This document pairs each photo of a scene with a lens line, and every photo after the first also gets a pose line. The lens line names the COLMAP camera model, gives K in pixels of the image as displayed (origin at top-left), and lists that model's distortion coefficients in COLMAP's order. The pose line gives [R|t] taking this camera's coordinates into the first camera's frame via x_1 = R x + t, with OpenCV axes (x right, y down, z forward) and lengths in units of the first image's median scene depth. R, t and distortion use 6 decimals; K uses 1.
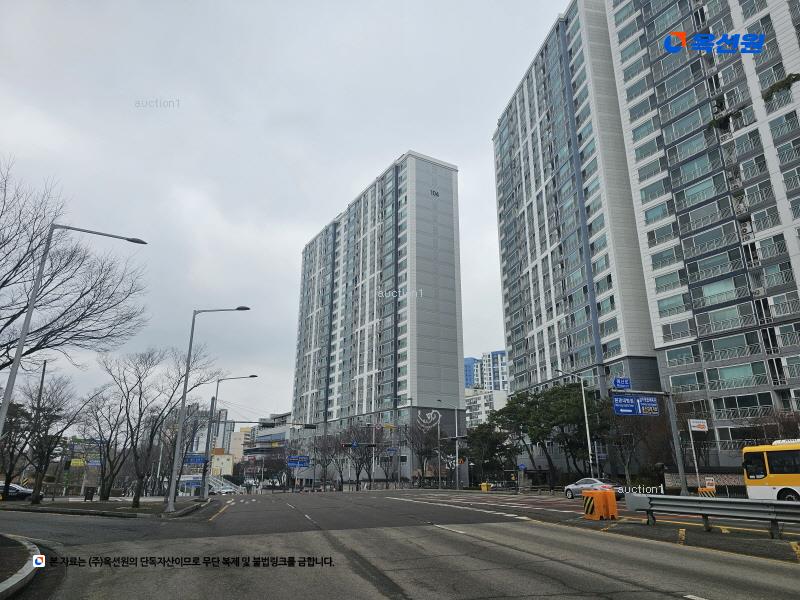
lens RADIAL K [[542.2, 0, 400.0], [0, 542.2, 300.0], [0, 0, 1]] dist [0.104905, -0.103587]
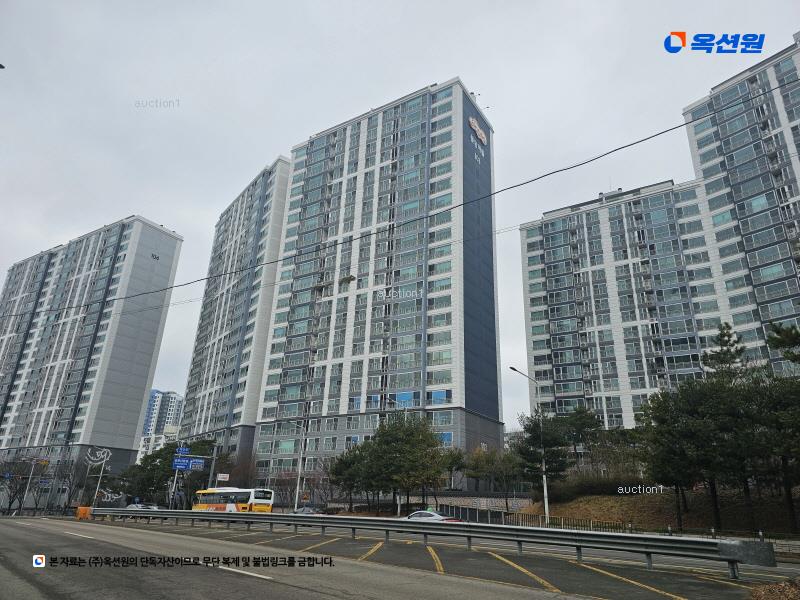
lens RADIAL K [[542.2, 0, 400.0], [0, 542.2, 300.0], [0, 0, 1]] dist [0.104905, -0.103587]
pose [[0.890938, 0.192650, 0.411236, 0.068010], [-0.168398, 0.981150, -0.094803, -0.089008], [-0.421748, 0.015213, 0.906585, -0.290772]]
